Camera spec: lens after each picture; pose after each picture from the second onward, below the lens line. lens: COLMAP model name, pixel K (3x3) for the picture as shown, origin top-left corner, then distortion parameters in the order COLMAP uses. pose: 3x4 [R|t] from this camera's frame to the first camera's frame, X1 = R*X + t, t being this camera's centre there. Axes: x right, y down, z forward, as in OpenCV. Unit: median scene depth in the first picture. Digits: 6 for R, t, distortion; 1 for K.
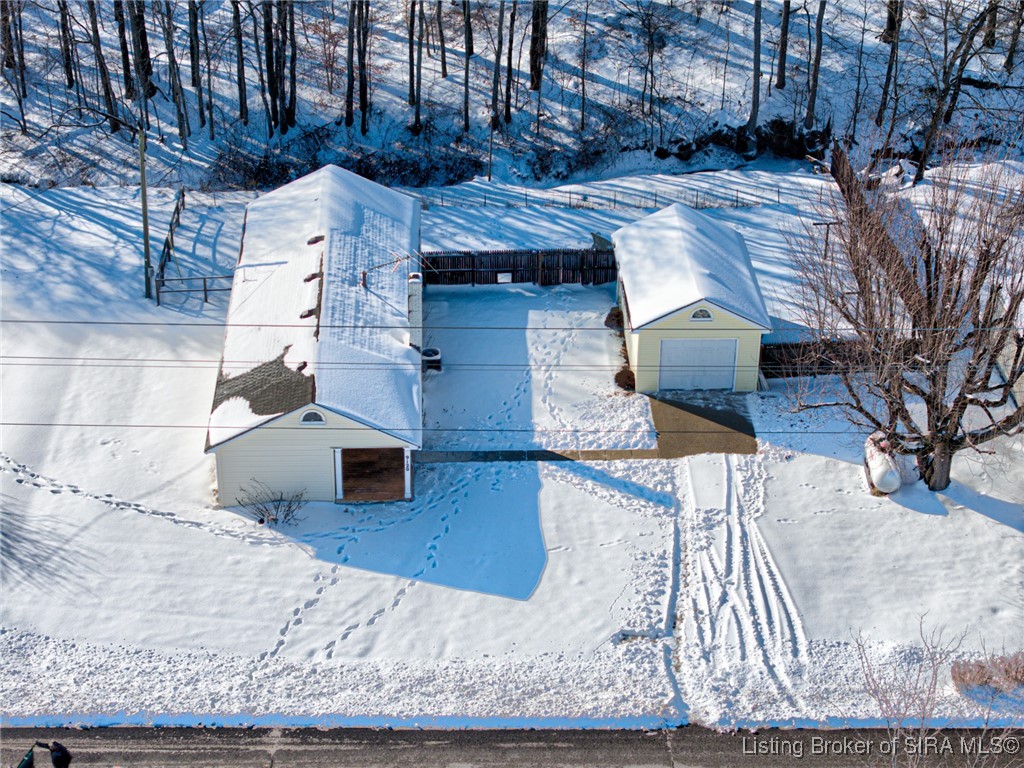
lens RADIAL K [[2068.3, 0, 512.0], [0, 2068.3, 384.0], [0, 0, 1]] dist [0.076970, 0.184396]
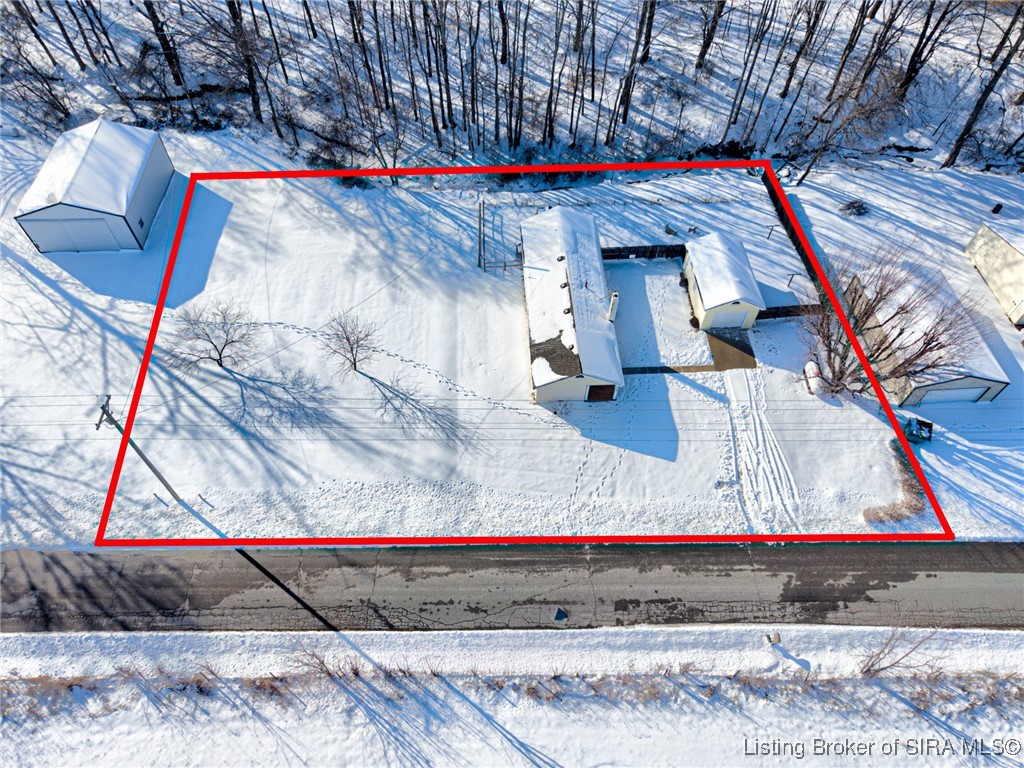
lens RADIAL K [[685.2, 0, 515.2], [0, 685.2, 384.1], [0, 0, 1]] dist [0.056751, -0.041389]
pose [[0.999820, -0.009609, 0.016366, -0.170627], [0.001836, 0.907283, 0.420516, -0.281307], [-0.018889, -0.420410, 0.907138, 0.283048]]
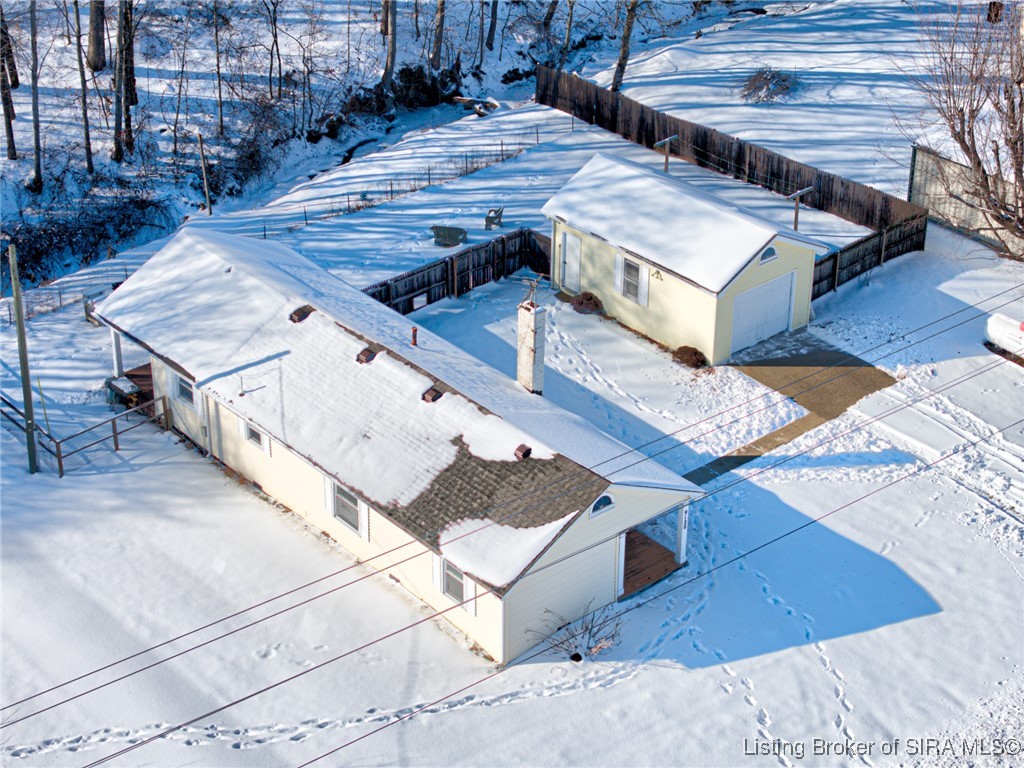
lens RADIAL K [[2086.4, 0, 512.0], [0, 2086.4, 384.0], [0, 0, 1]] dist [-0.014160, 0.107550]
pose [[0.773903, -0.315178, 0.549306, -0.497781], [0.311018, 0.944711, 0.103867, -0.108350], [-0.551672, 0.090461, 0.829141, 0.354179]]
